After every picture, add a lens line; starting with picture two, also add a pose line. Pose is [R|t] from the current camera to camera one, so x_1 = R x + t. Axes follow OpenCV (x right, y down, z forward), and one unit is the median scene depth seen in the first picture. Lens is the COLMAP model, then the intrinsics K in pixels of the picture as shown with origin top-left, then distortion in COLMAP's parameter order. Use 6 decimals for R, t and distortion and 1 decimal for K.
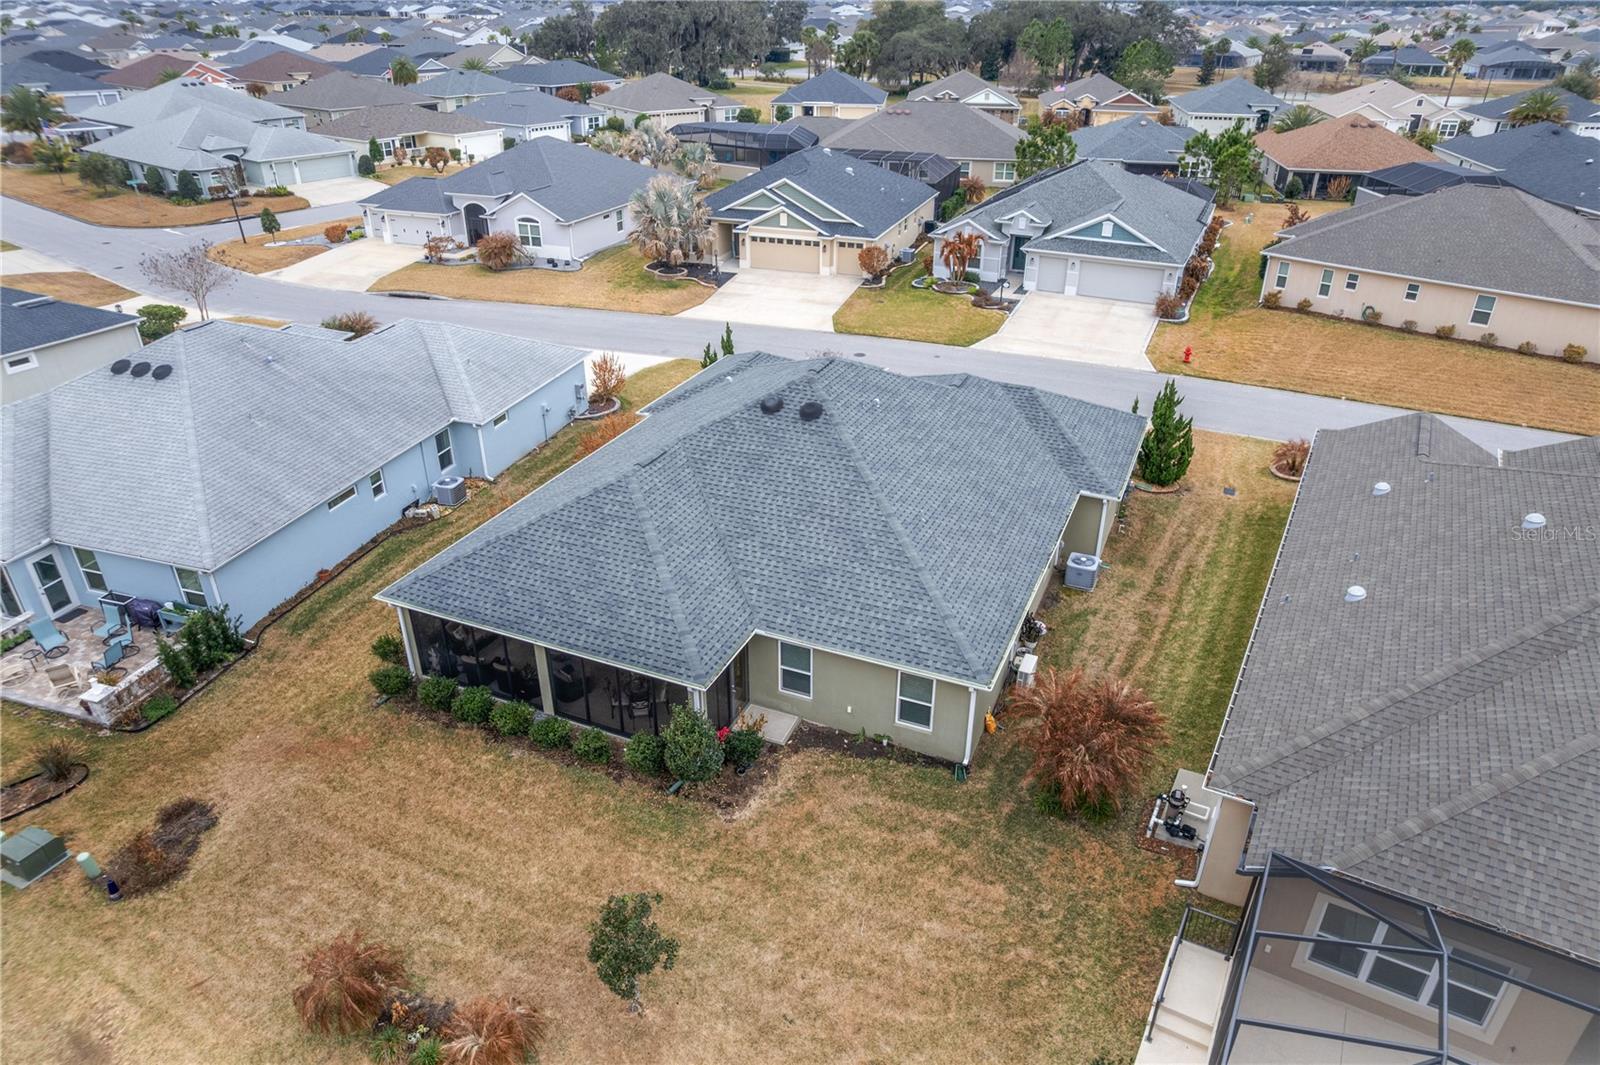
lens RADIAL K [[1027.4, 0, 807.2], [0, 1027.4, 543.0], [0, 0, 1]] dist [-0.082469, 0.074207]
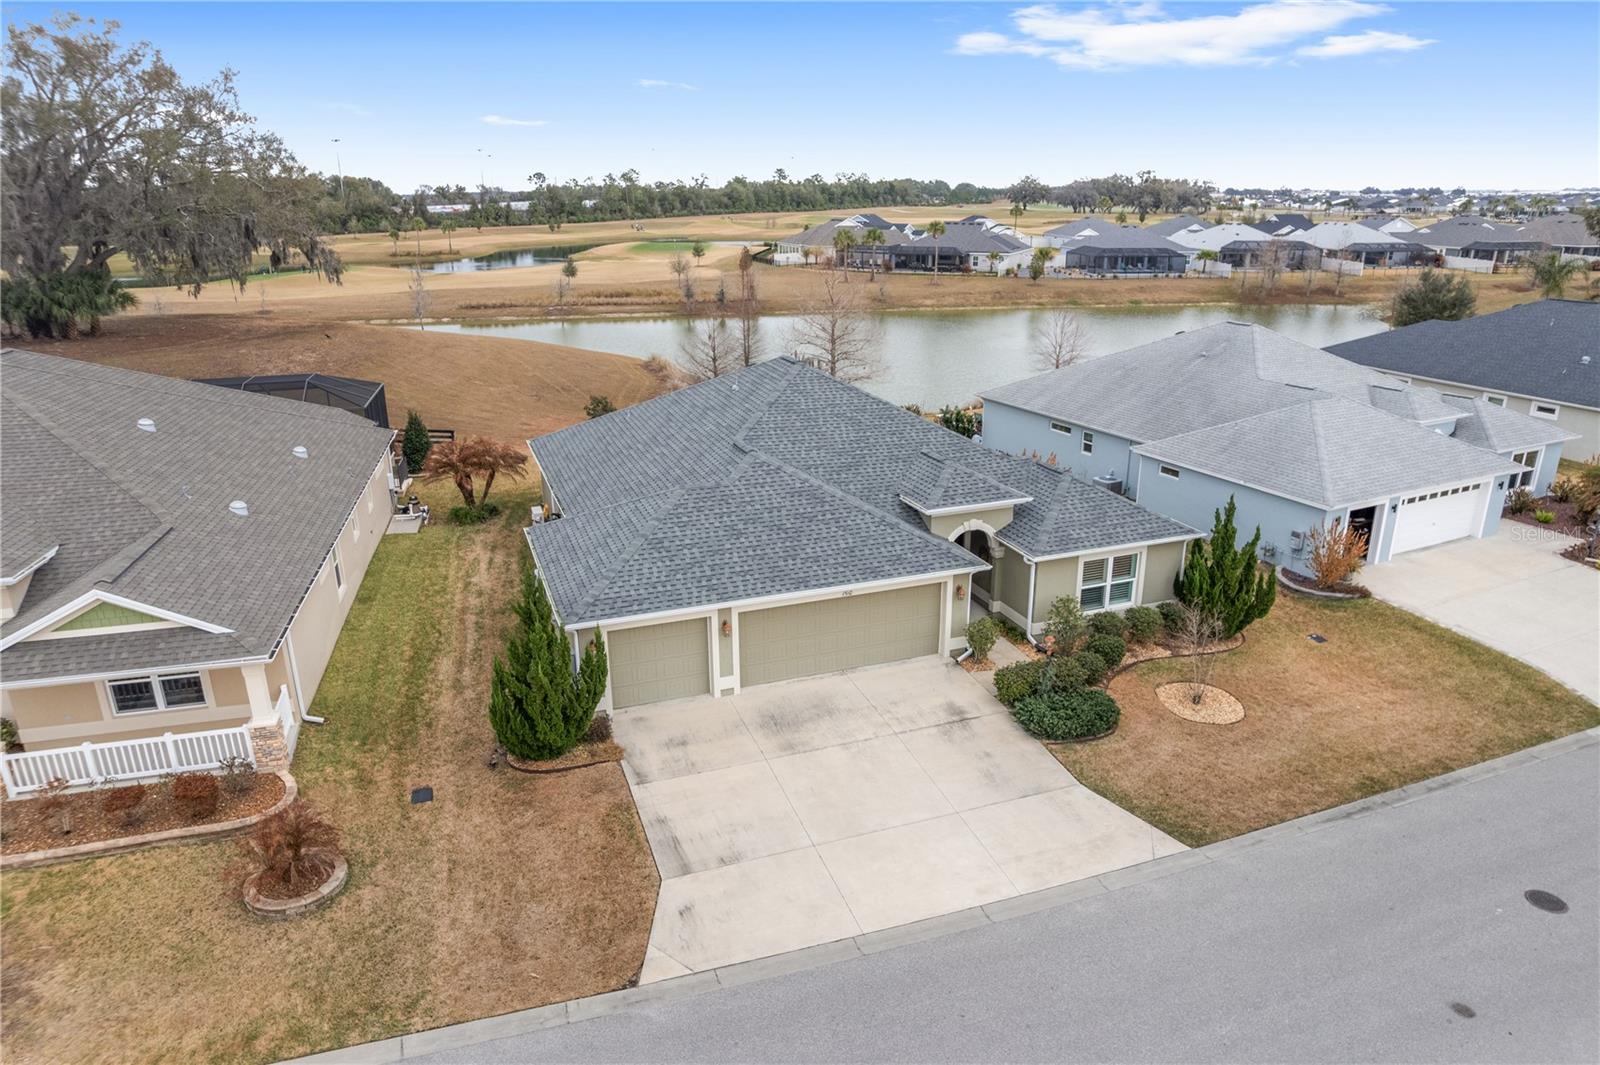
lens RADIAL K [[1027.4, 0, 804.7], [0, 1027.4, 547.8], [0, 0, 1]] dist [-0.082469, 0.074207]
pose [[-0.721278, 0.229462, -0.653533, 0.427750], [-0.329213, 0.716572, 0.614934, -0.398318], [0.609407, 0.658690, -0.441306, 0.923501]]
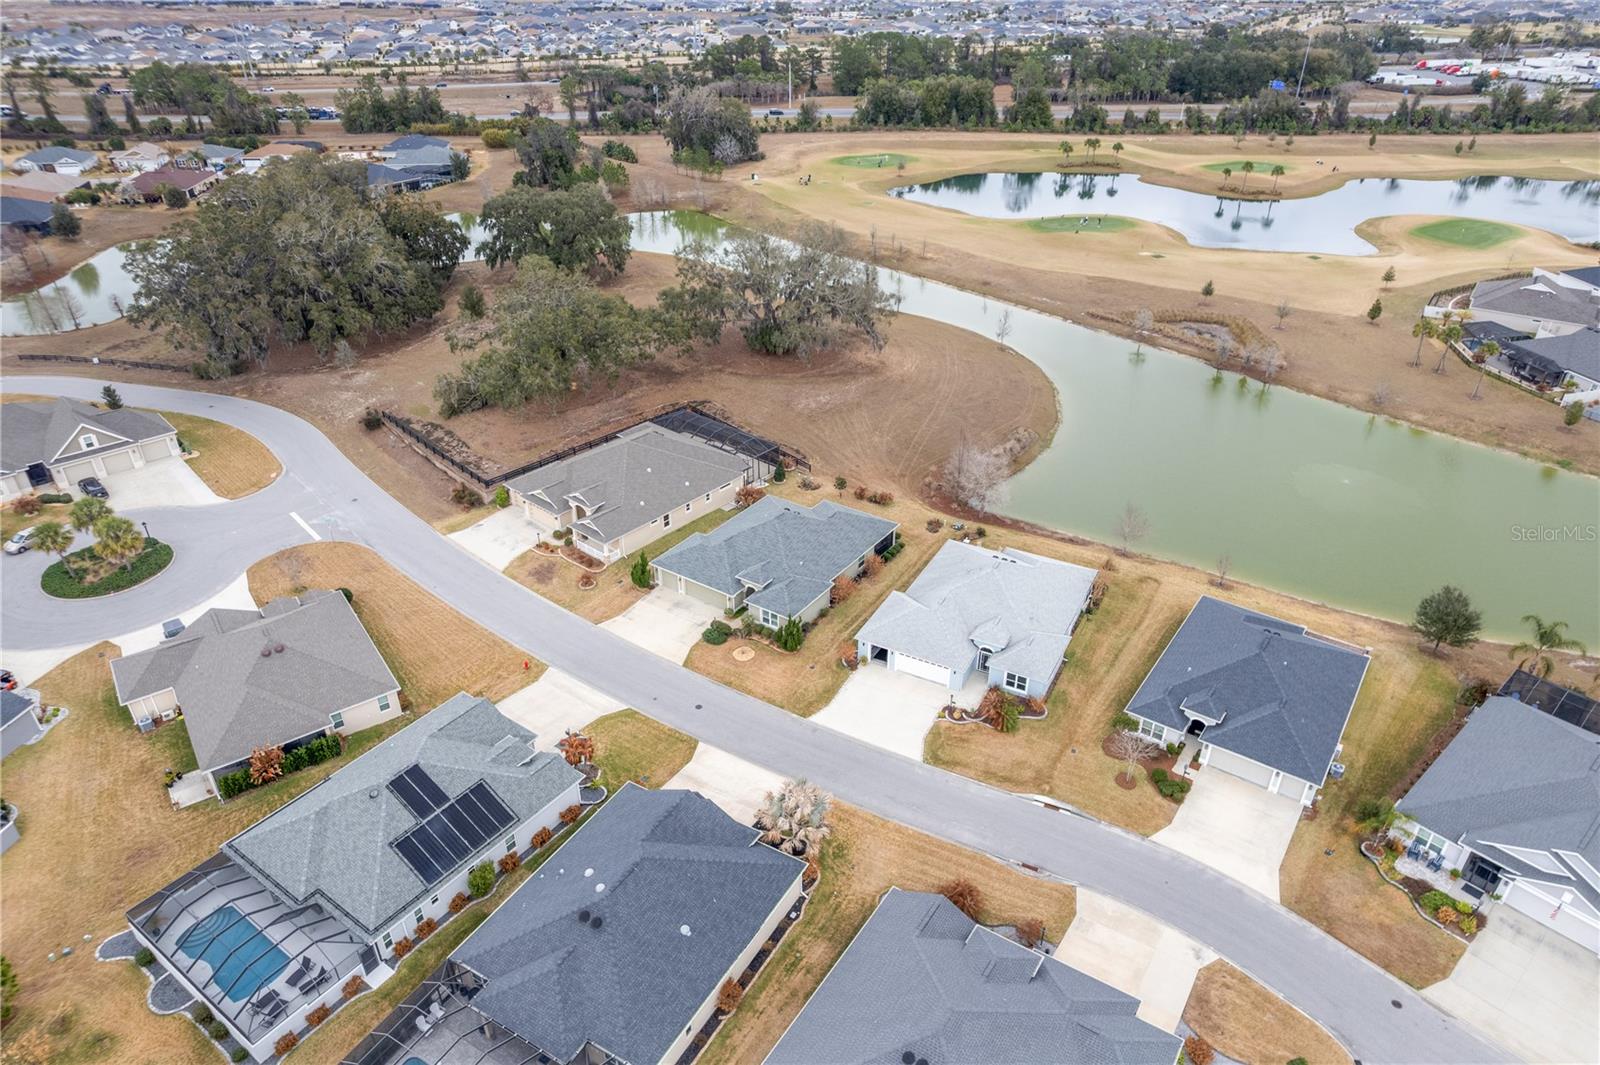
lens RADIAL K [[1027.4, 0, 802.8], [0, 1027.4, 533.4], [0, 0, 1]] dist [-0.082469, 0.074207]
pose [[-0.981723, -0.101354, 0.161080, -0.351374], [0.085512, 0.521220, 0.849128, -1.722927], [-0.170021, 0.847383, -0.503027, 1.571427]]
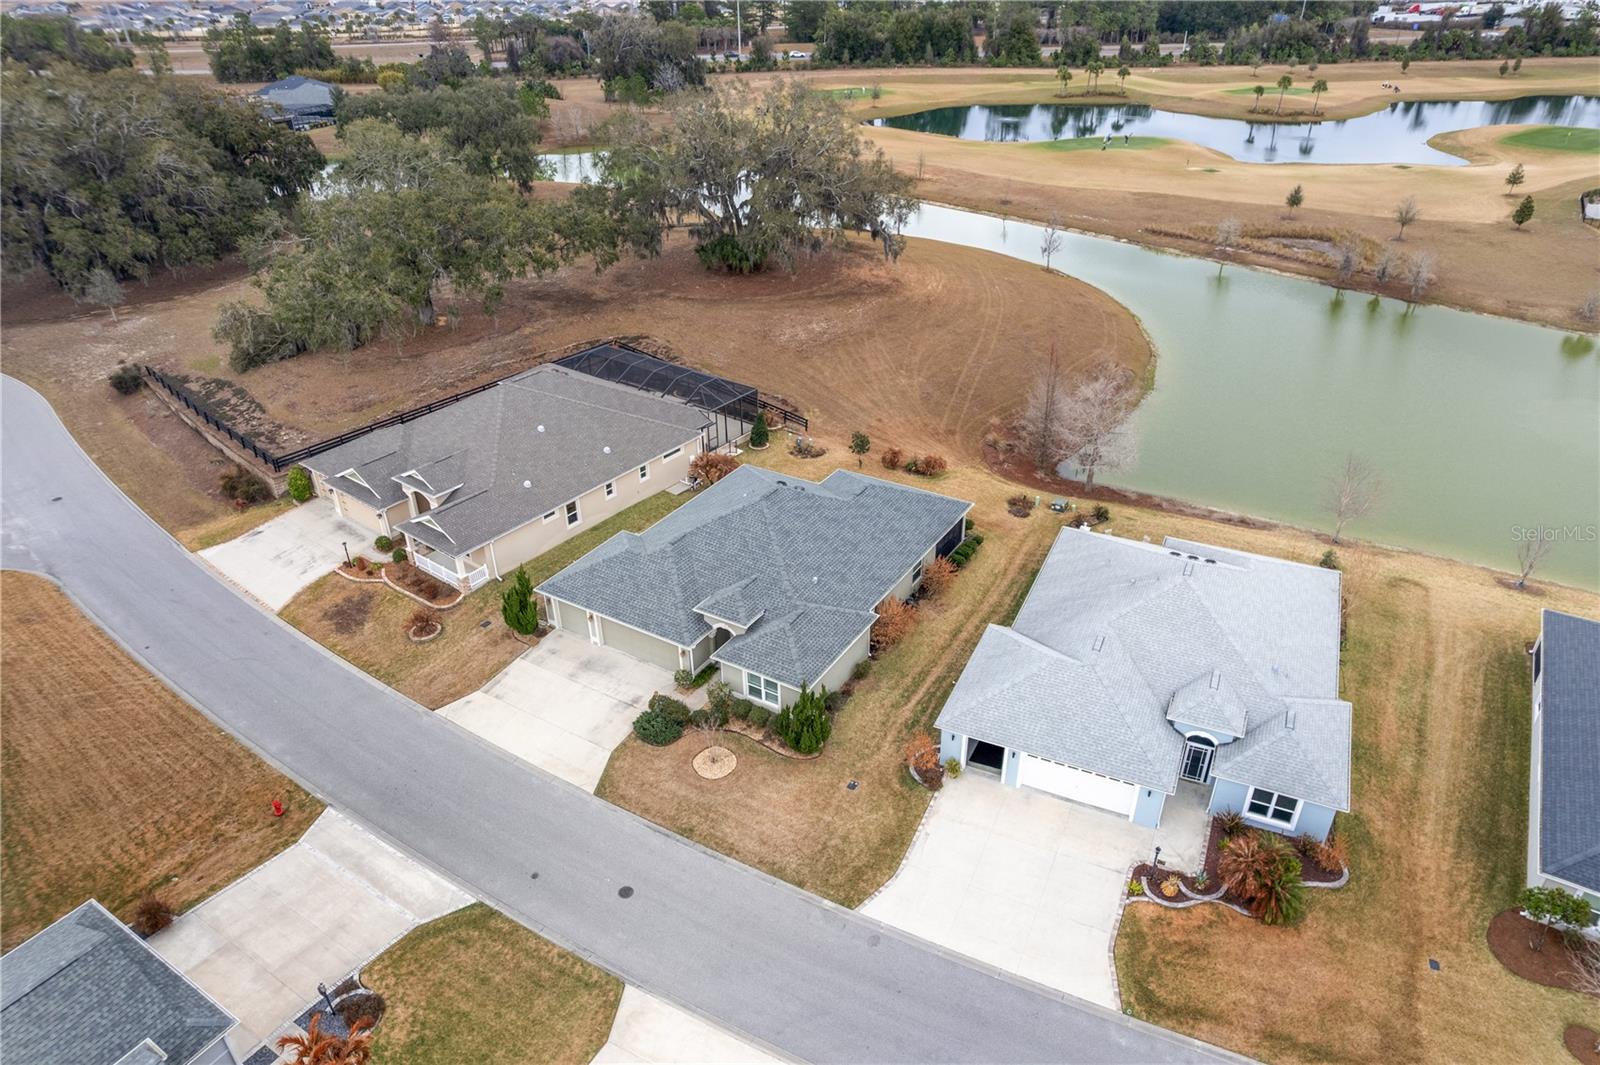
lens RADIAL K [[1027.4, 0, 802.8], [0, 1027.4, 539.3], [0, 0, 1]] dist [-0.082469, 0.074207]
pose [[-0.990220, -0.065154, 0.123370, -0.162253], [0.072463, 0.515460, 0.853844, -0.985238], [-0.119224, 0.854433, -0.505697, 1.152836]]
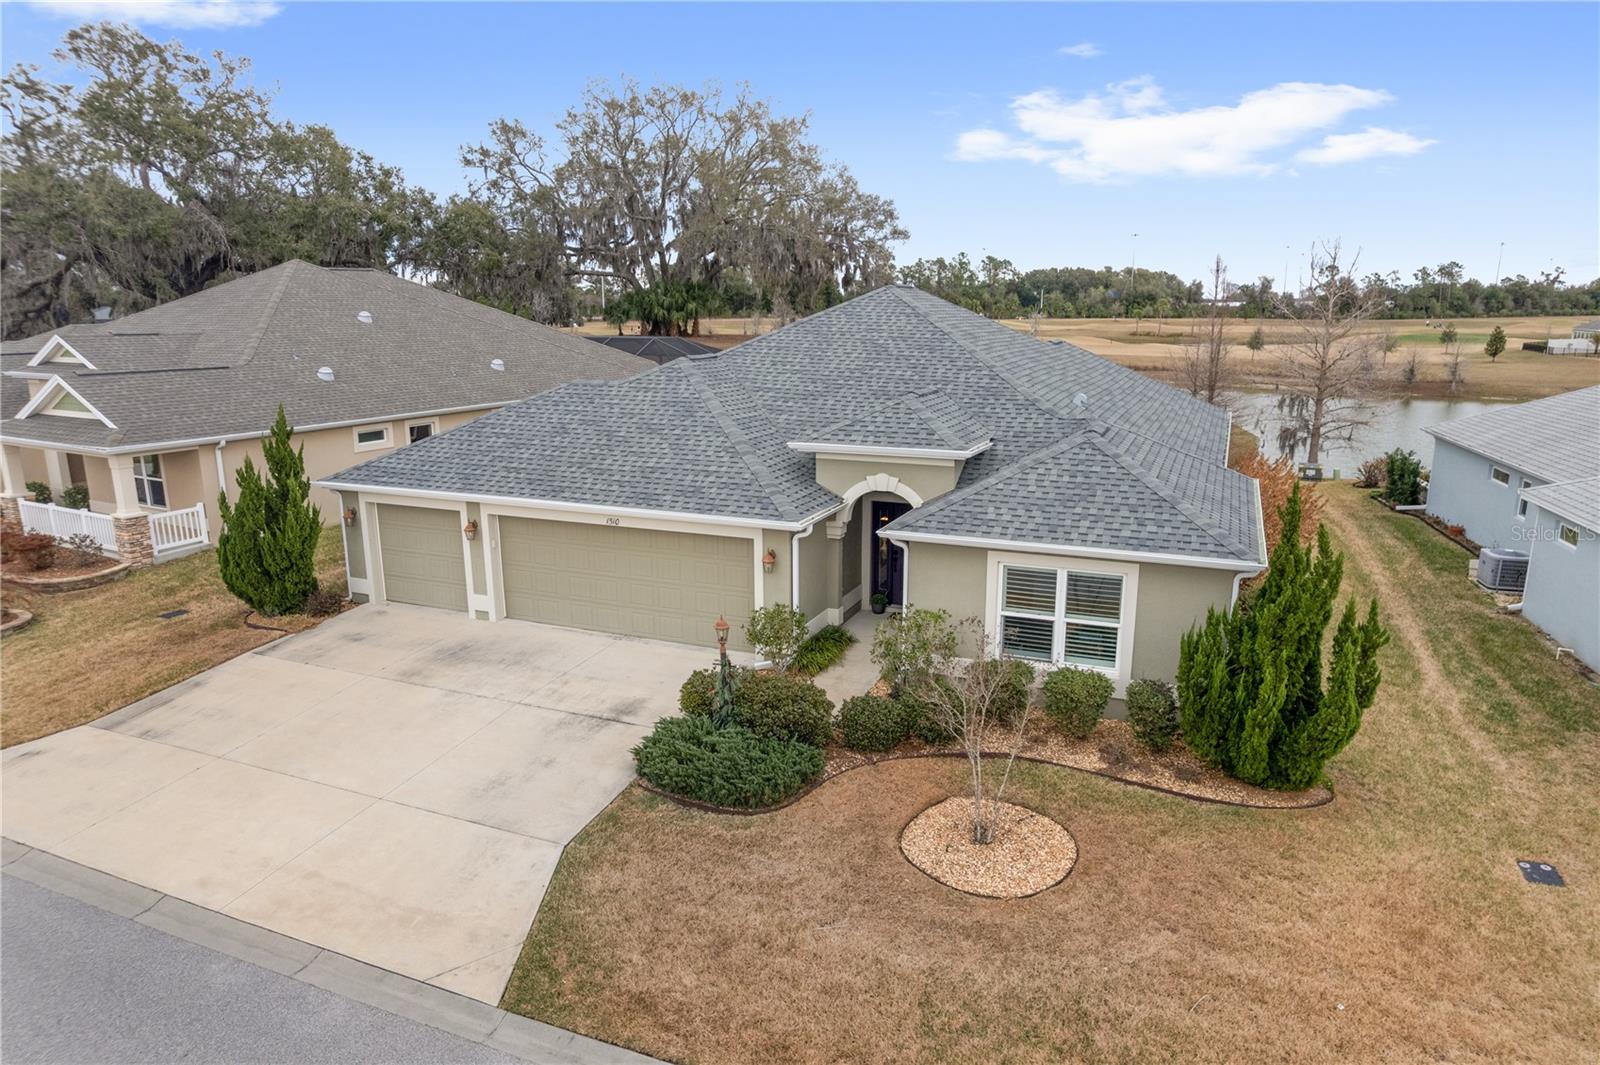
lens RADIAL K [[1027.4, 0, 803.6], [0, 1027.4, 542.4], [0, 0, 1]] dist [-0.082469, 0.074207]
pose [[-0.999939, 0.000216, -0.011057, 0.055979], [-0.007229, 0.743872, 0.668283, -0.324535], [0.008369, 0.668322, -0.743825, 0.999310]]
